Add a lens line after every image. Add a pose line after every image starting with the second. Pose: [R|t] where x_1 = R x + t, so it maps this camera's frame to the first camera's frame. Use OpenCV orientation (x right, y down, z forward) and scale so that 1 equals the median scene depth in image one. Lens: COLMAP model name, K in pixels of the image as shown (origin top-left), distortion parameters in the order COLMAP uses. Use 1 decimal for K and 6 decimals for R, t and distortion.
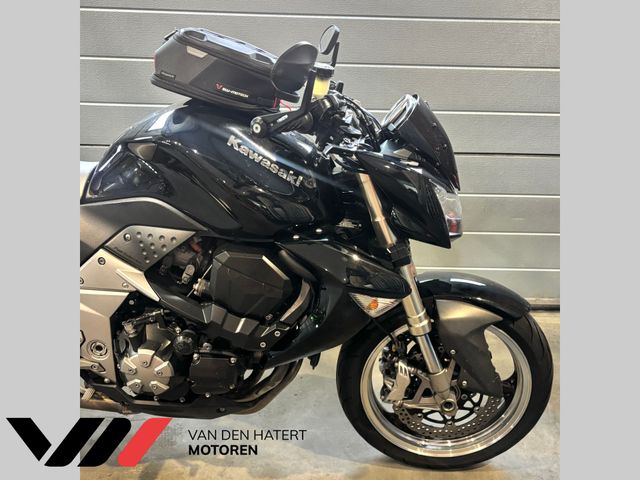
lens RADIAL K [[592.6, 0, 362.0], [0, 592.6, 261.1], [0, 0, 1]] dist [-0.002048, -0.000433]
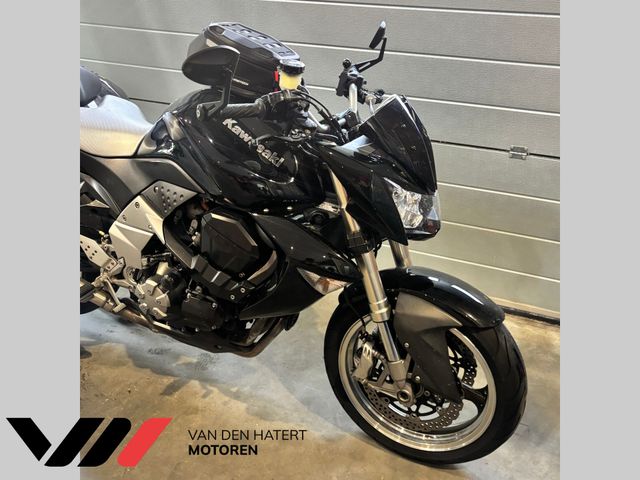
lens RADIAL K [[599.3, 0, 337.6], [0, 599.3, 250.9], [0, 0, 1]] dist [0.010651, 0.003898]
pose [[0.911018, 0.183020, -0.369528, 0.404233], [-0.175269, 0.982997, 0.054760, -0.045180], [0.373267, 0.014879, 0.927605, -0.020996]]
